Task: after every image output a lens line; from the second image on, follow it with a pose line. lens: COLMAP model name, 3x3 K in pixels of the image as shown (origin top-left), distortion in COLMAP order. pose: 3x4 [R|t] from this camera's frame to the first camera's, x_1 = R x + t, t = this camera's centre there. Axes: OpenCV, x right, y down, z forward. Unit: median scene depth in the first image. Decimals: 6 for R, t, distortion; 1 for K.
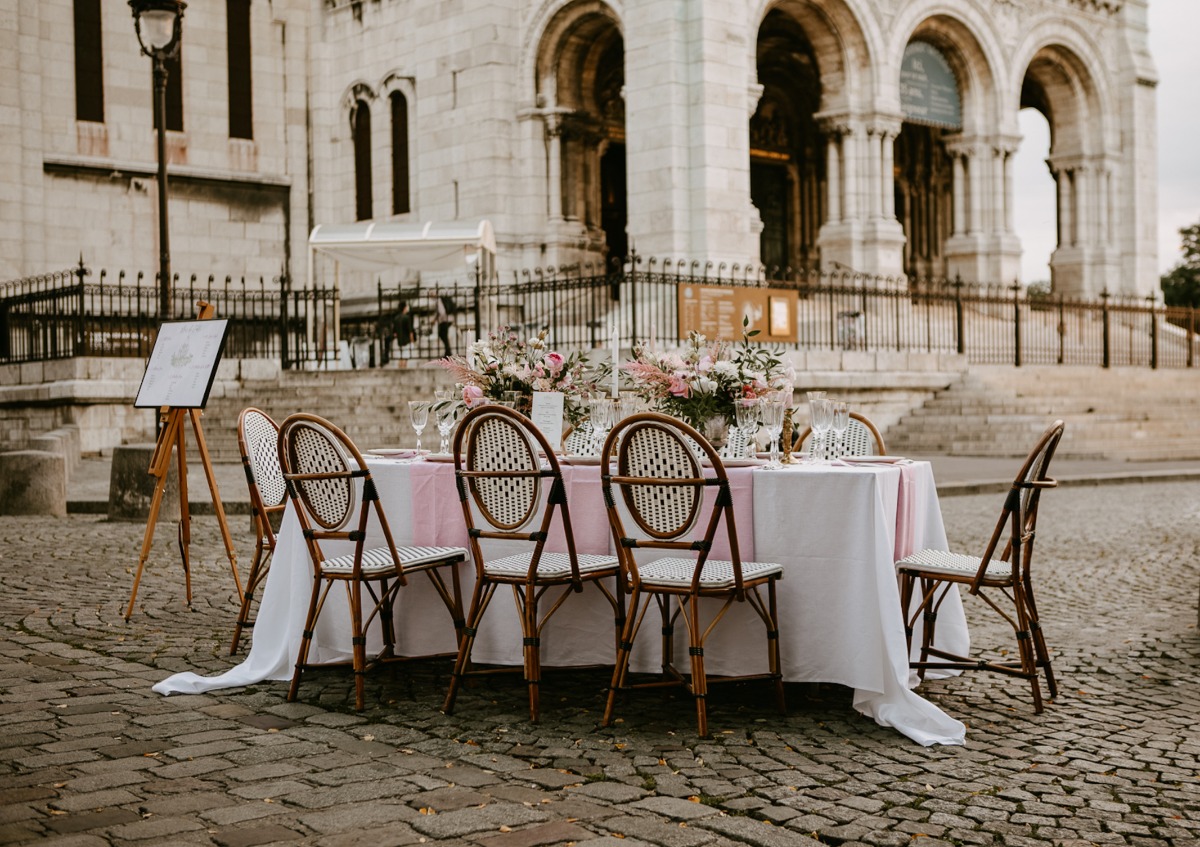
lens RADIAL K [[1583.2, 0, 627.9], [0, 1583.2, 425.5], [0, 0, 1]] dist [-0.003627, 0.103006]
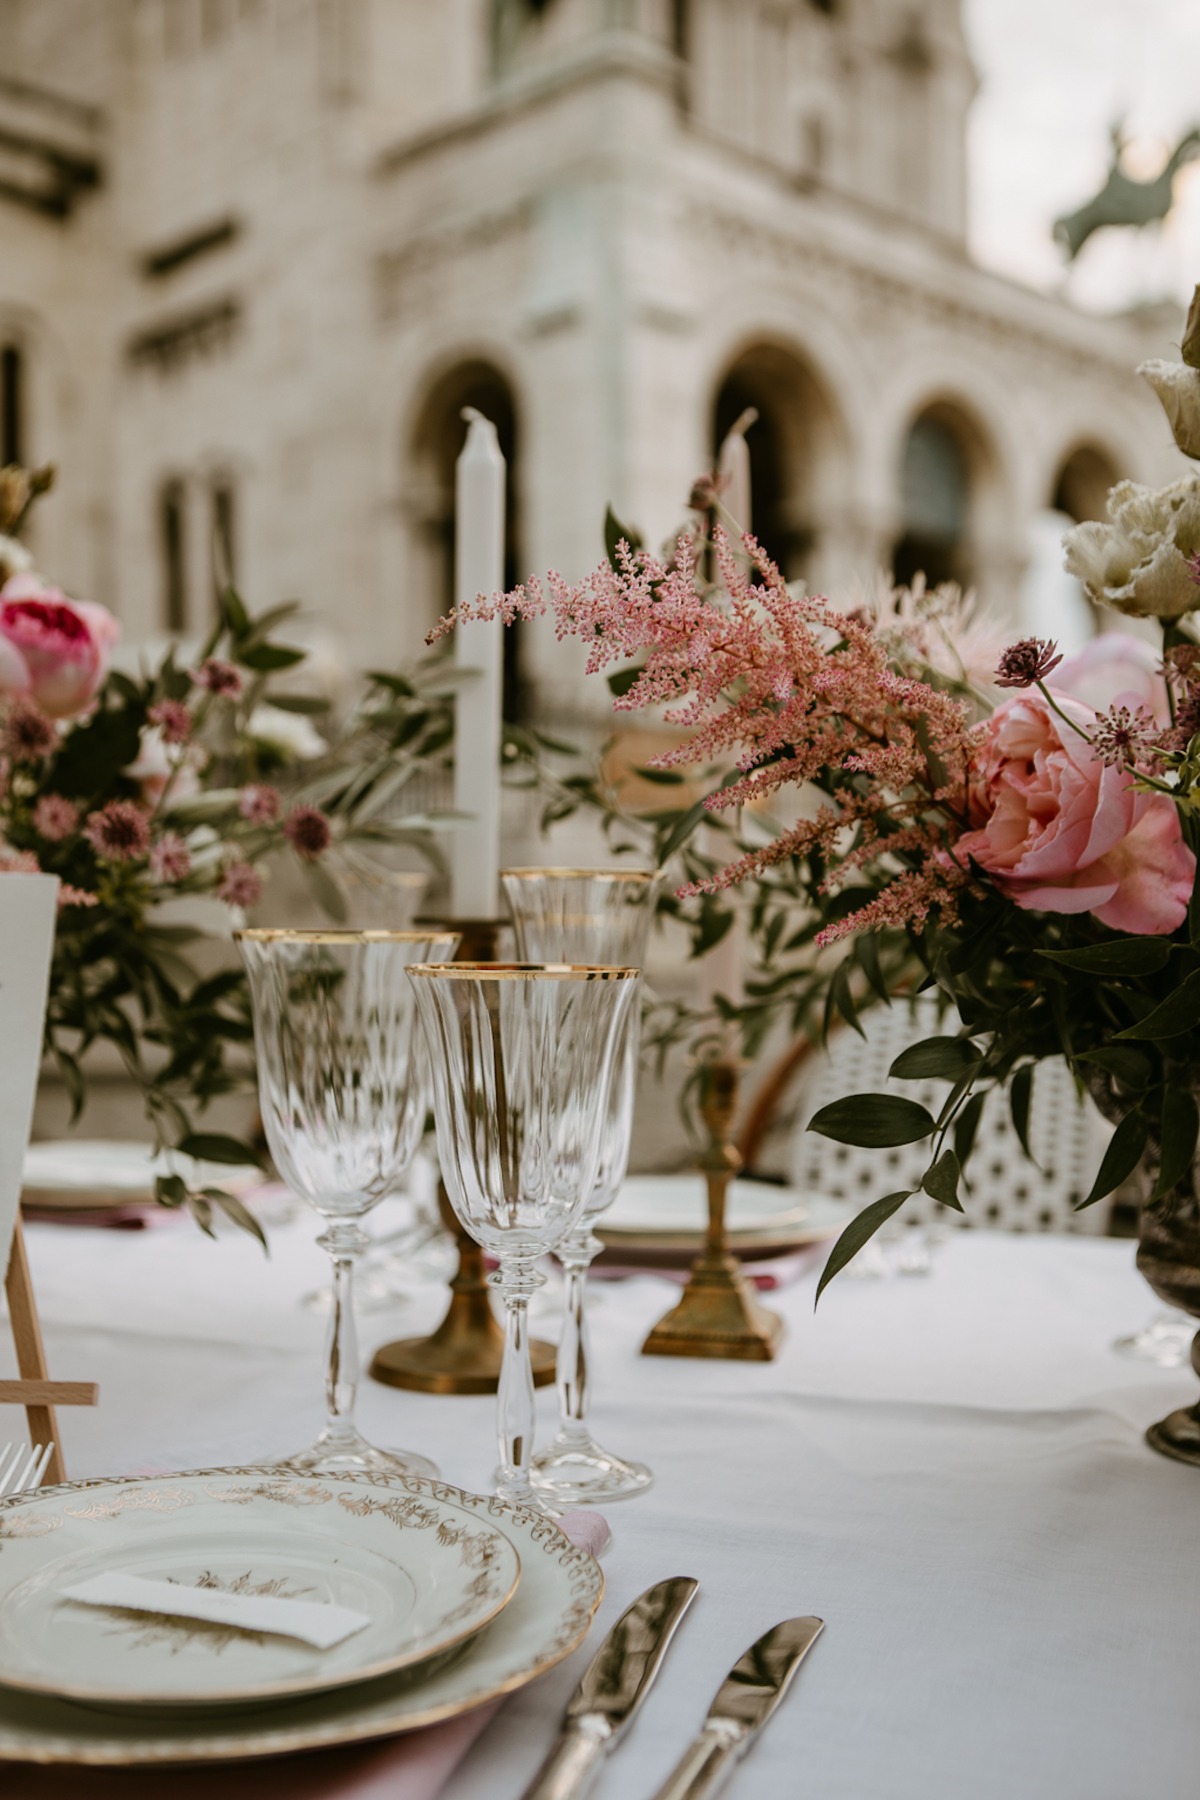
lens RADIAL K [[1223.5, 0, 594.8], [0, 1223.5, 919.0], [0, 0, 1]] dist [-0.096734, 0.105167]
pose [[0.998412, 0.001353, 0.056319, -0.002323], [-0.001734, 0.999976, 0.006726, -0.011163], [-0.056308, -0.006813, 0.998390, 0.551811]]
